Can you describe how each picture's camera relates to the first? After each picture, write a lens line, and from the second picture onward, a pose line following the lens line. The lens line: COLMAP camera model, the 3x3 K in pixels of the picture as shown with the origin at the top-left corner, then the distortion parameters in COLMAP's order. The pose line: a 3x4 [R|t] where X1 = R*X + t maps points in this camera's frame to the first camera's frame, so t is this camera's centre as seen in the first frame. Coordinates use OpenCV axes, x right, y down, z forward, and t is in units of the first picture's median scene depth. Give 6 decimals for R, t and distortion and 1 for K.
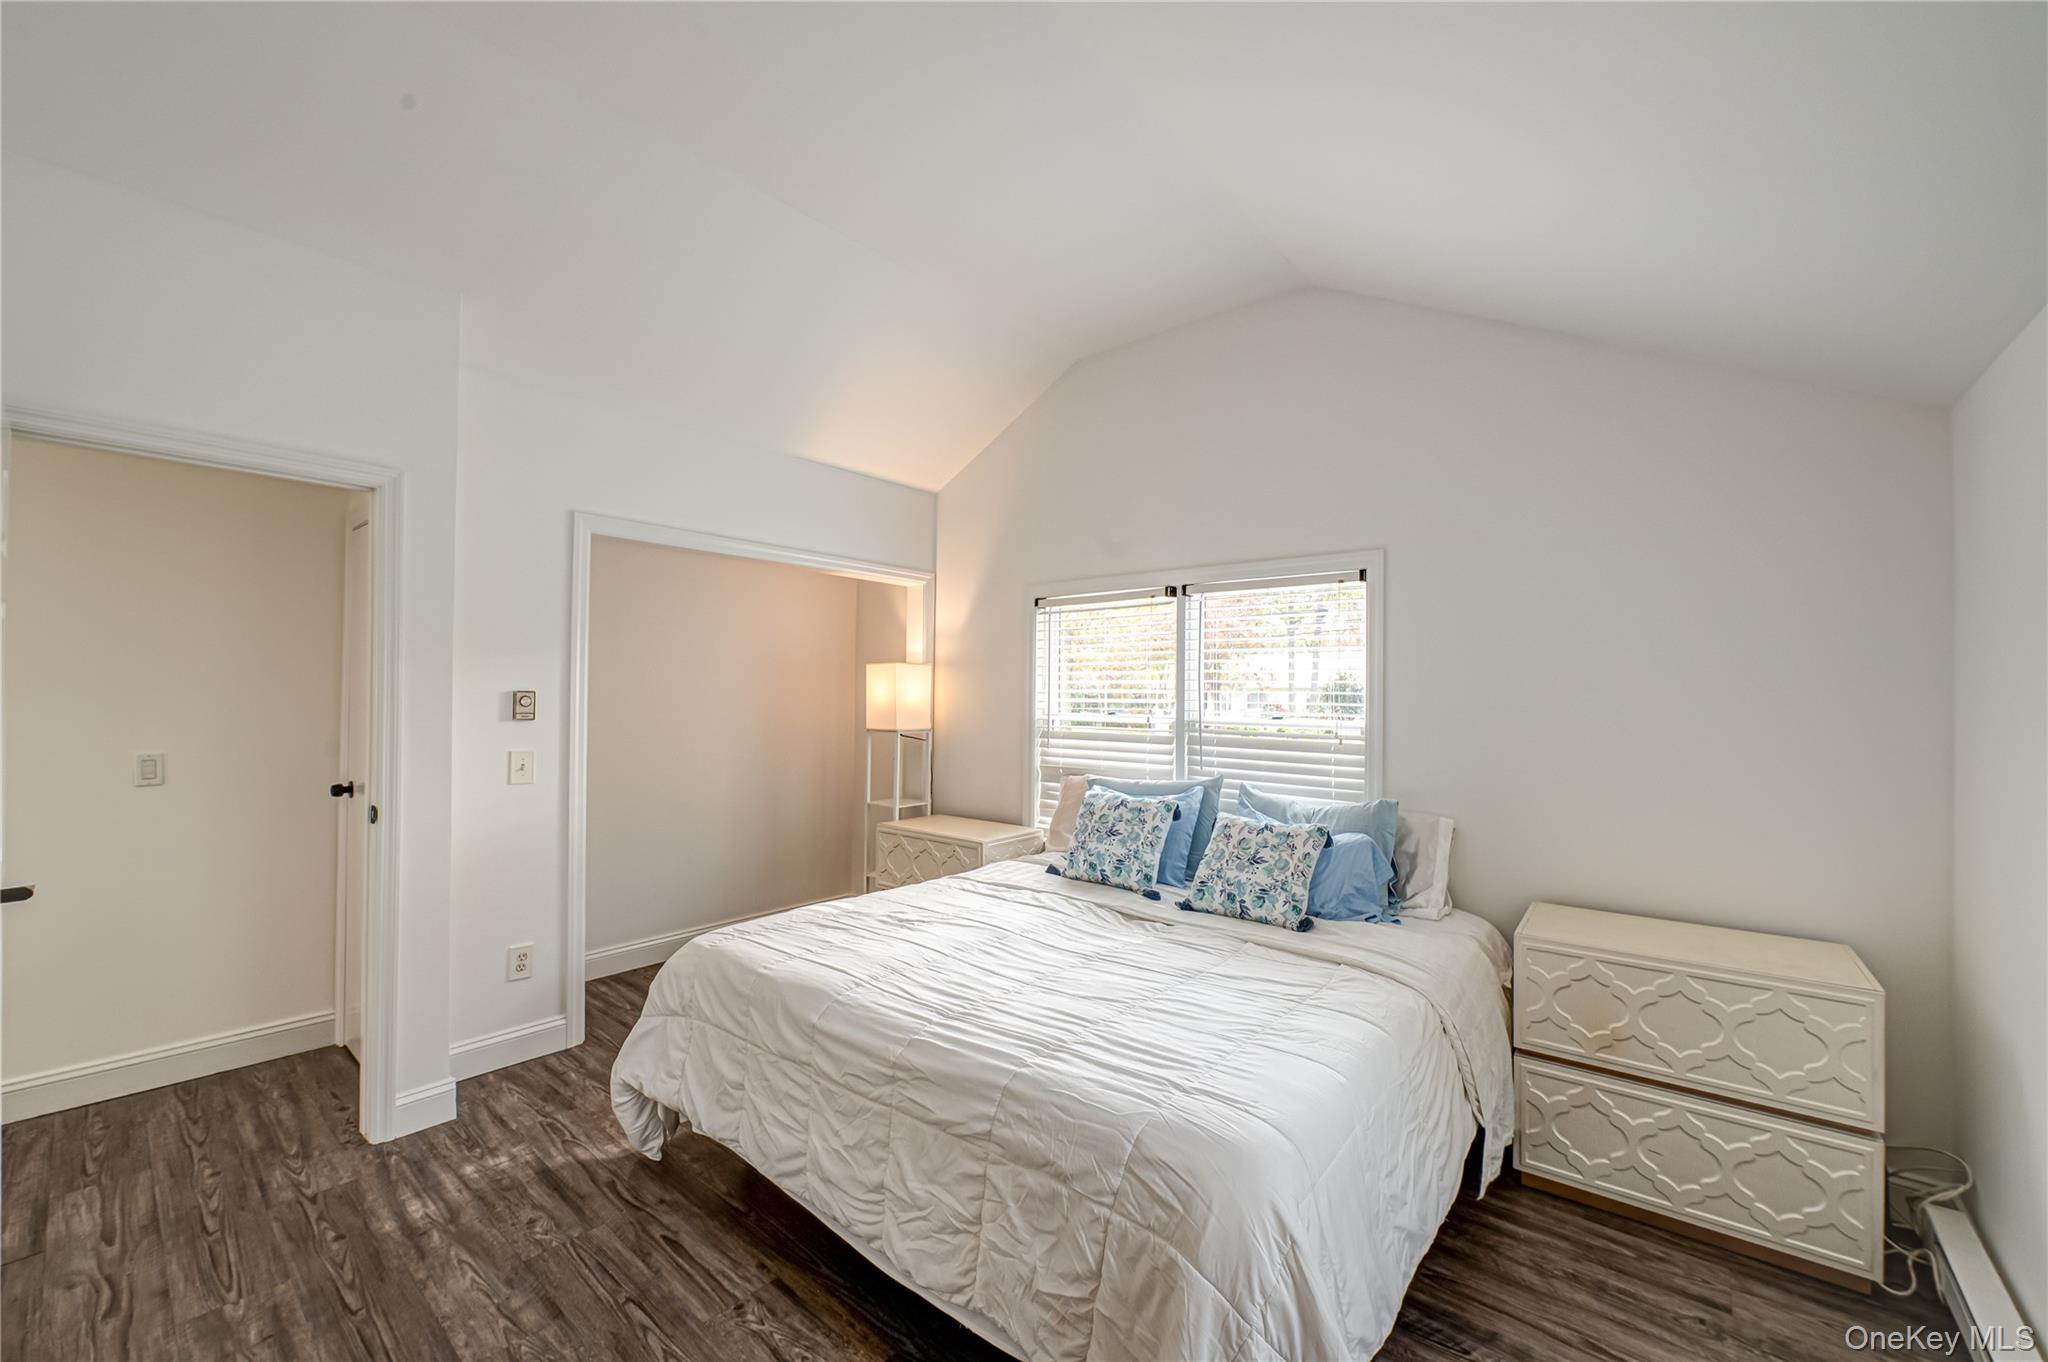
lens RADIAL K [[803.7, 0, 1027.3], [0, 803.7, 685.0], [0, 0, 1]] dist [-0.006264, -0.001379]
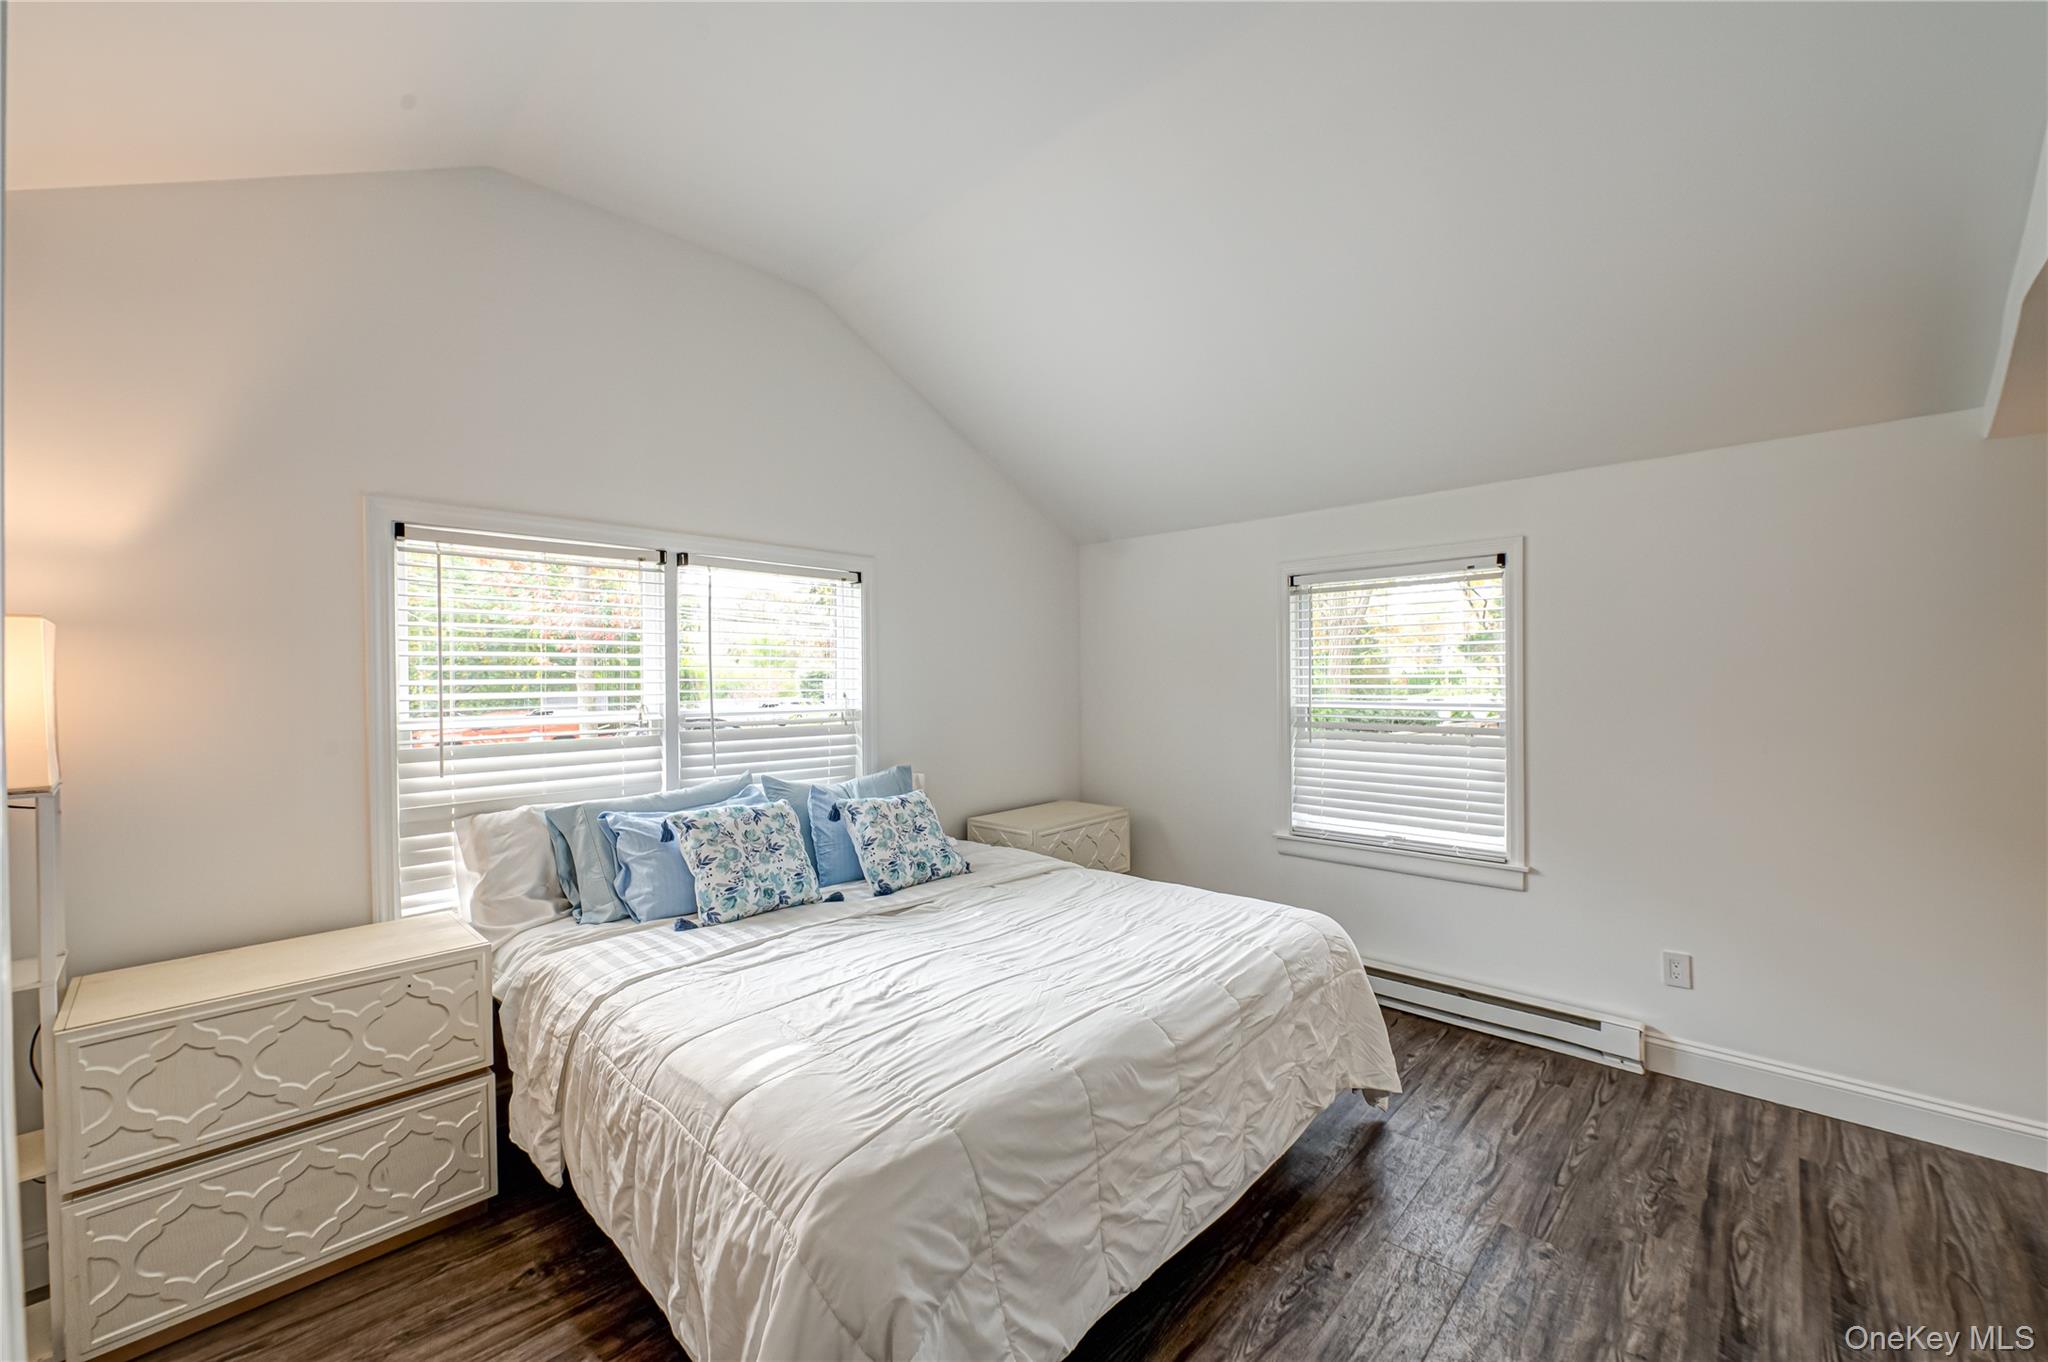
lens RADIAL K [[803.7, 0, 1022.4], [0, 803.7, 622.6], [0, 0, 1]] dist [-0.006264, -0.001379]
pose [[0.060384, 0.073879, 0.995437, -0.733635], [0.014737, 0.997083, -0.074895, 0.020353], [-0.998066, 0.019192, 0.059119, 0.704243]]
